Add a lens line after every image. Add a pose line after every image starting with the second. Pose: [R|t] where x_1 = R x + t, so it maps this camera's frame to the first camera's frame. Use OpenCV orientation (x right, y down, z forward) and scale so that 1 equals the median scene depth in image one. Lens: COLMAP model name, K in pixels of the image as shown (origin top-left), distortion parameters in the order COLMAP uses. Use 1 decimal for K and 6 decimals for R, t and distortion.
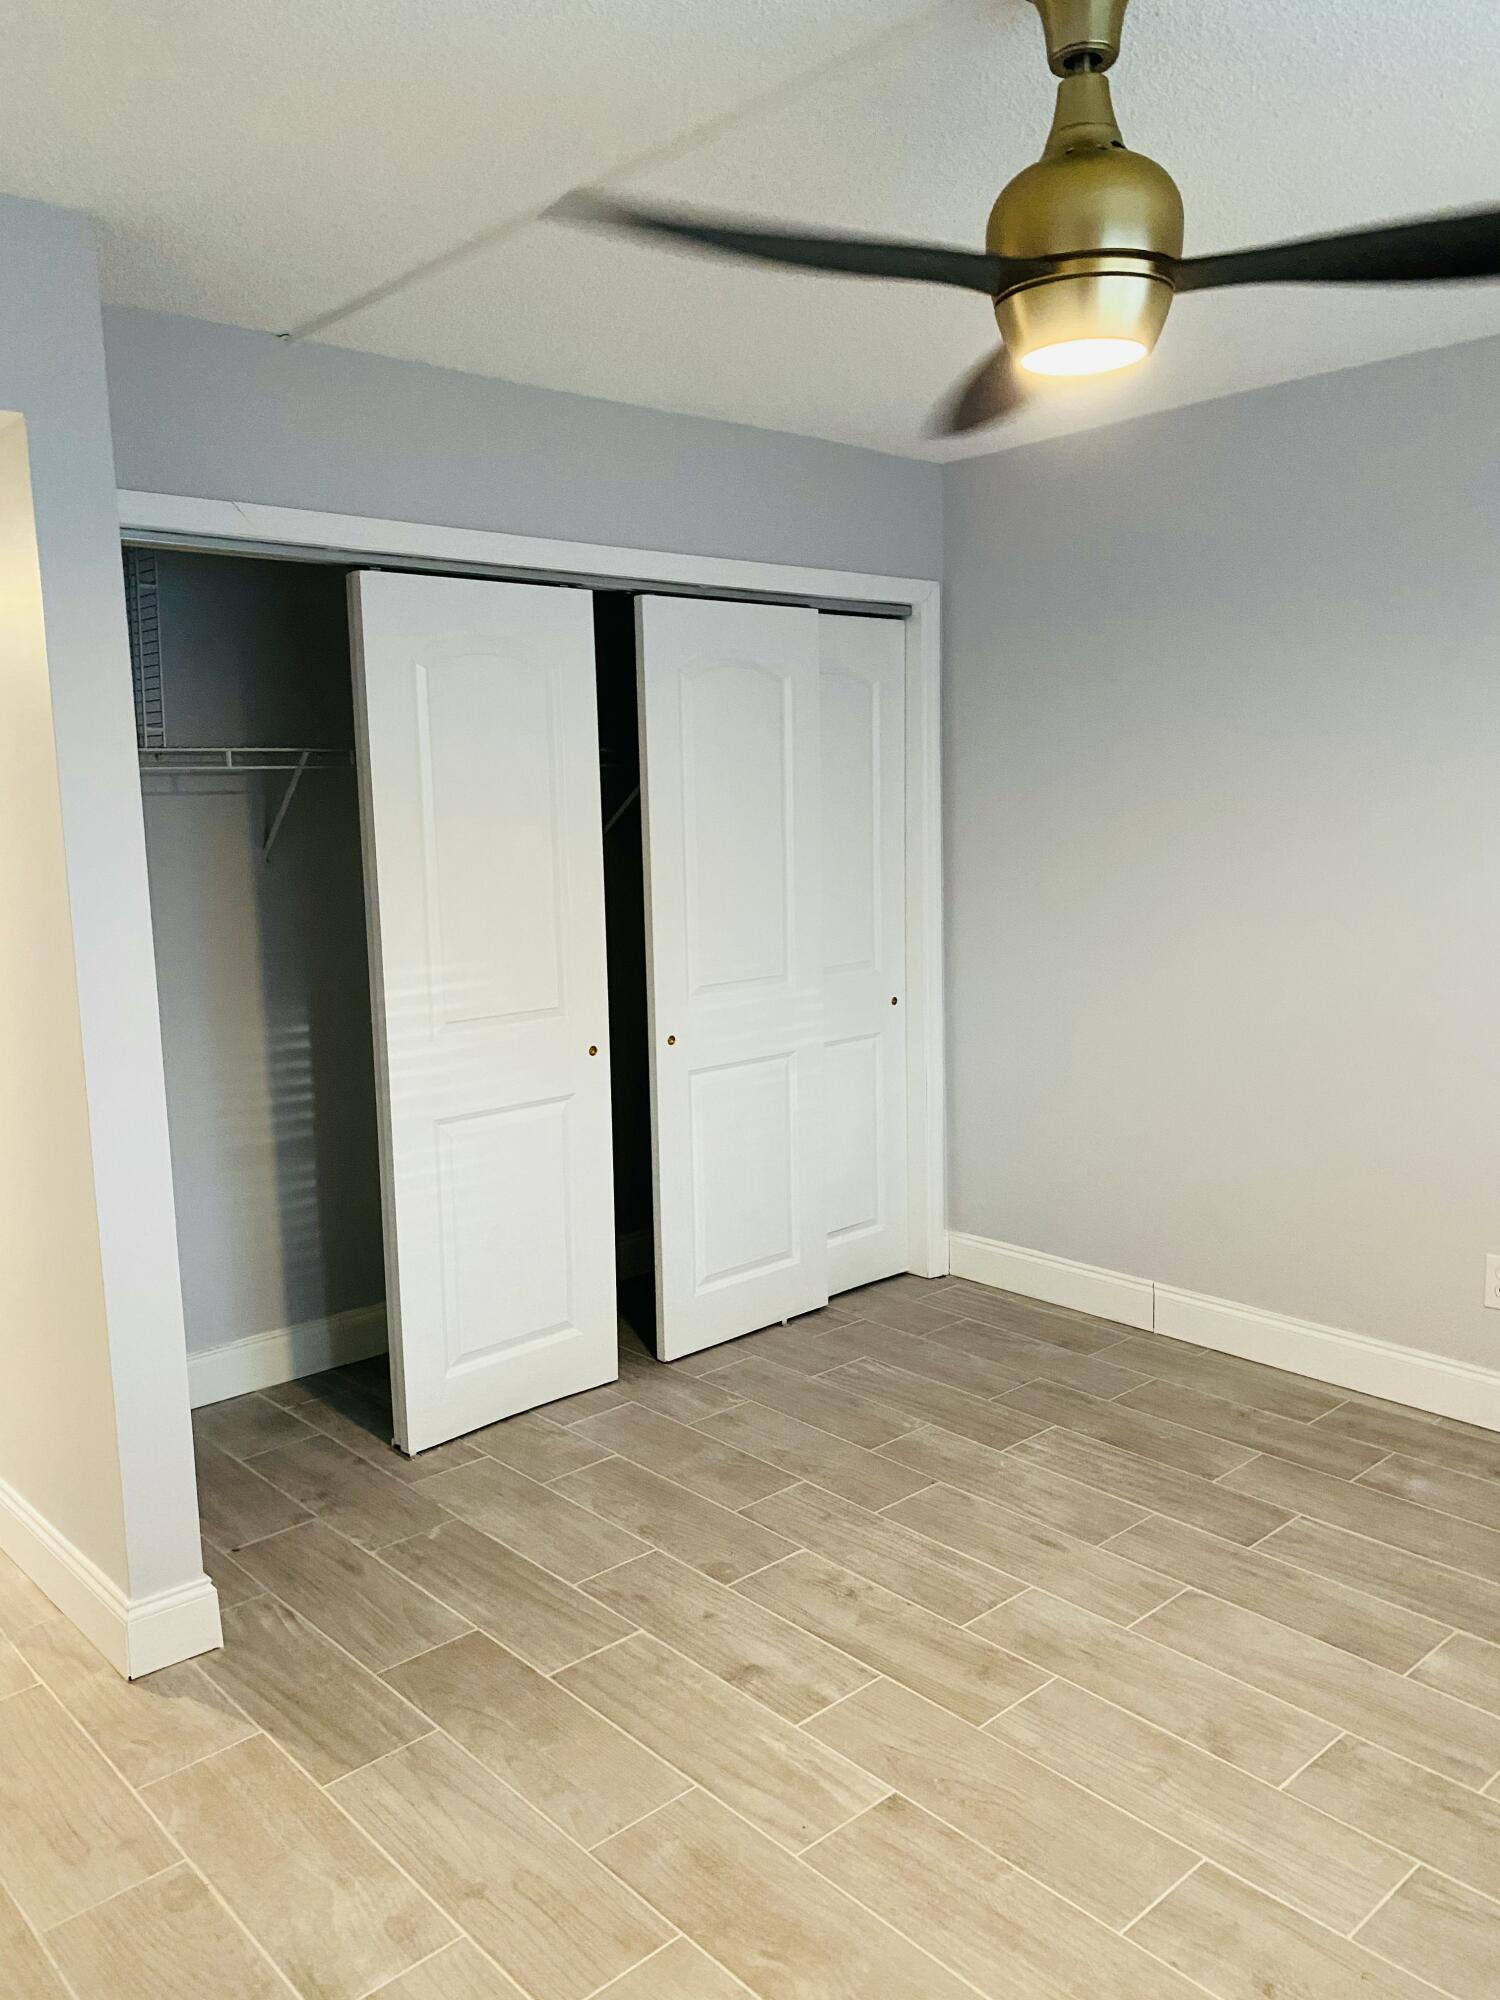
lens RADIAL K [[1530.4, 0, 753.2], [0, 1530.4, 991.6], [0, 0, 1]] dist [0.027407, -0.030693]
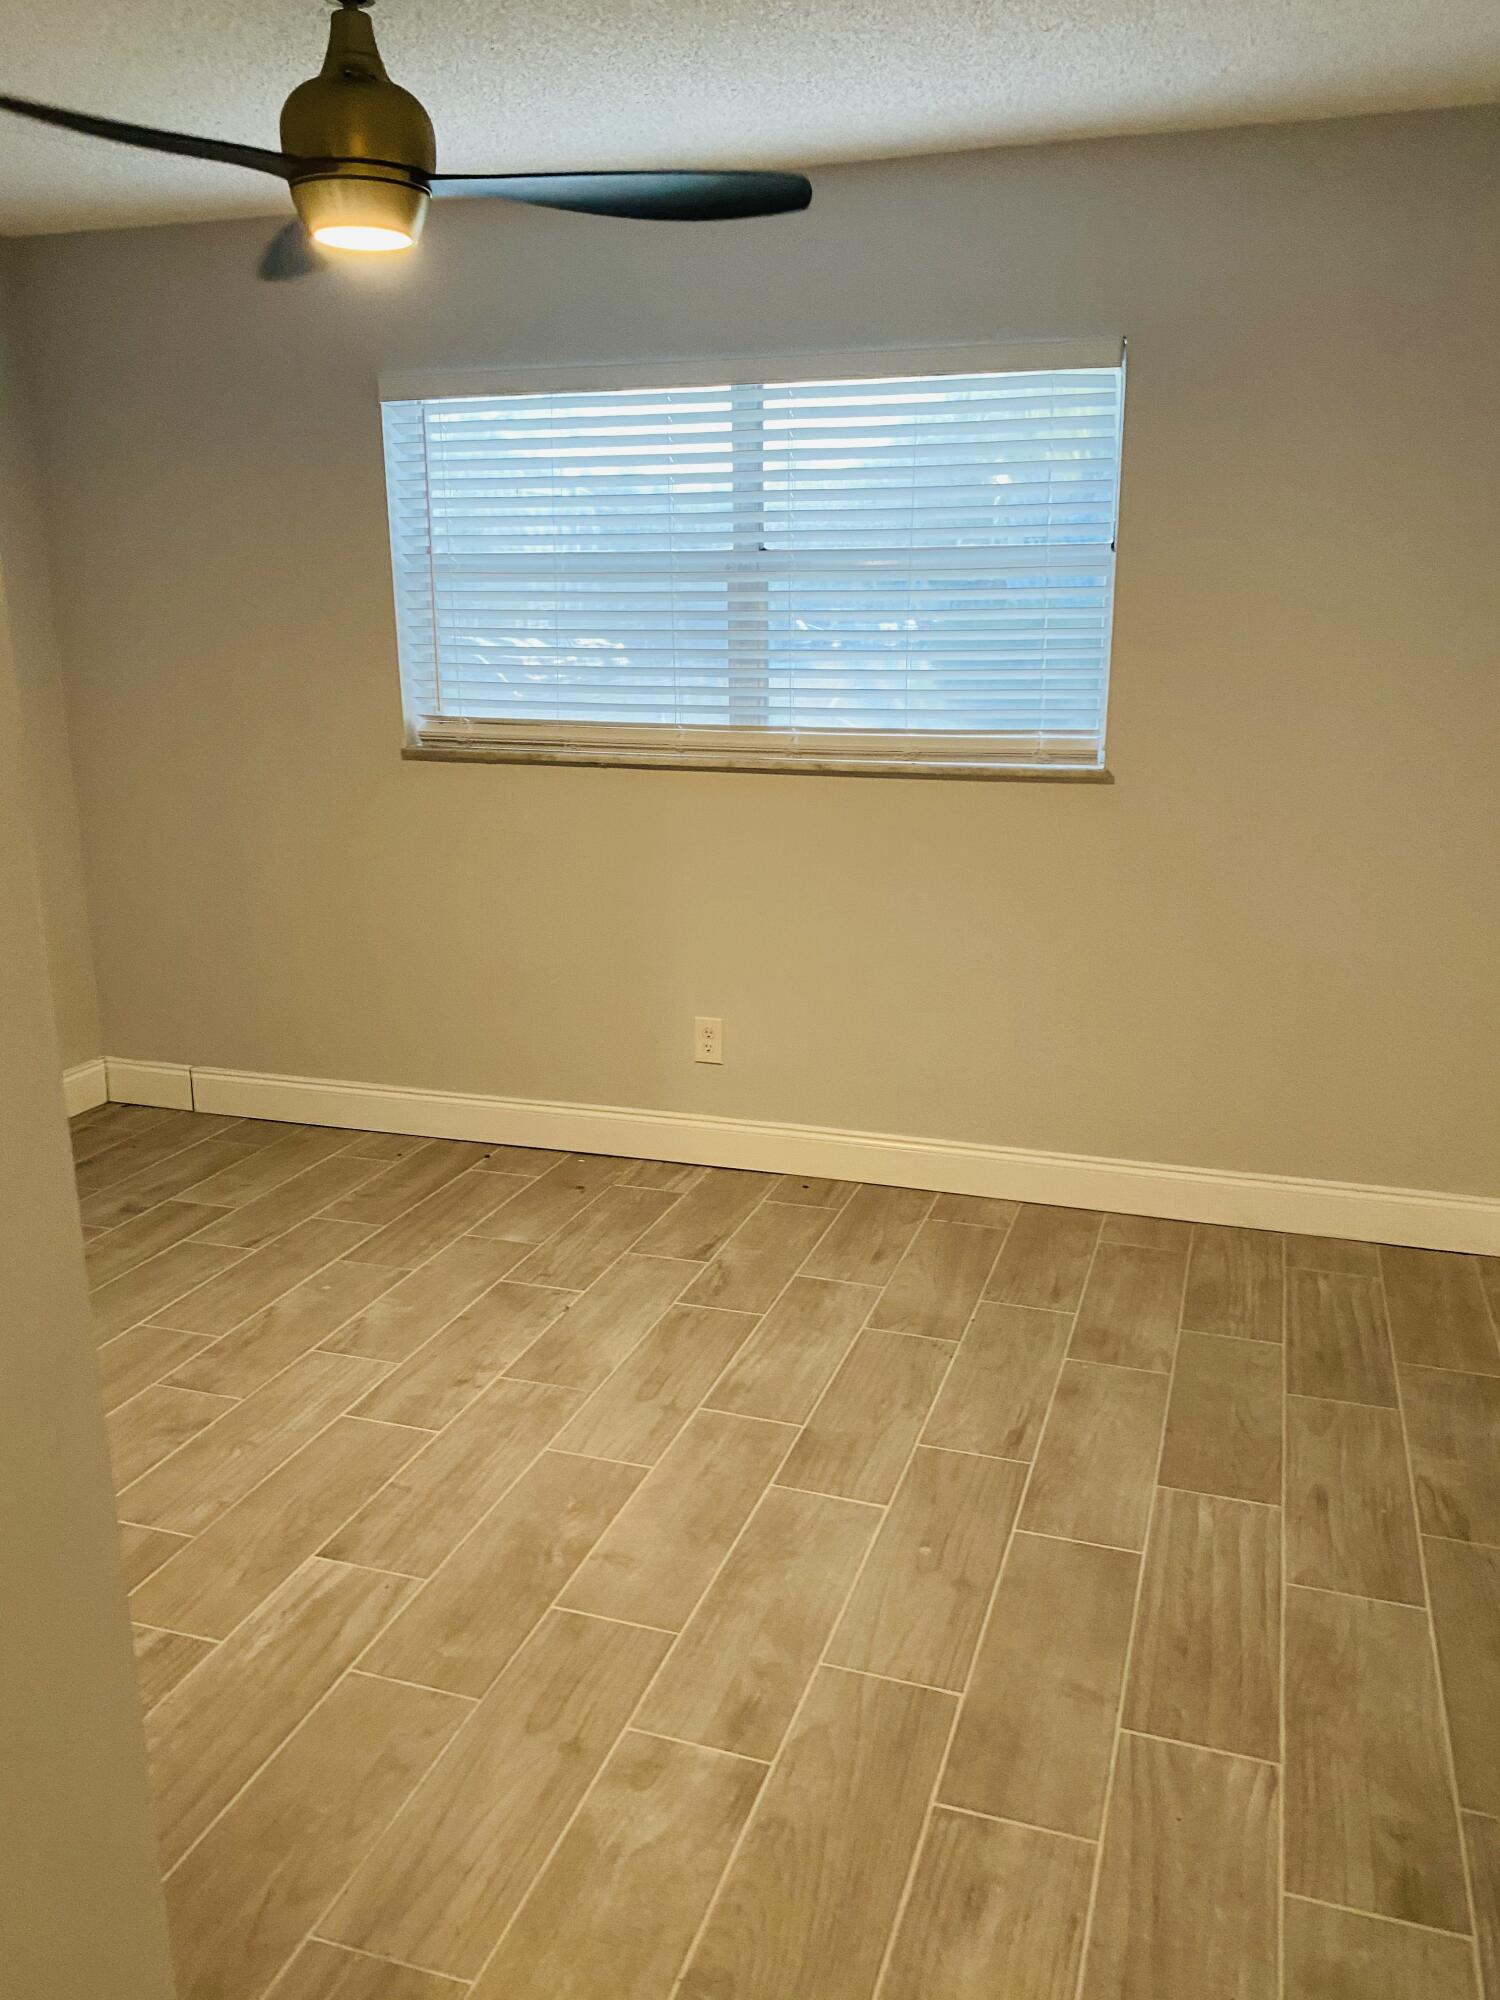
lens RADIAL K [[1530.4, 0, 753.4], [0, 1530.4, 999.3], [0, 0, 1]] dist [0.027407, -0.030693]
pose [[-0.486076, -0.191161, 0.852753, -0.916429], [0.134489, 0.947797, 0.289127, -0.110445], [-0.863506, 0.255224, -0.434992, 1.145160]]
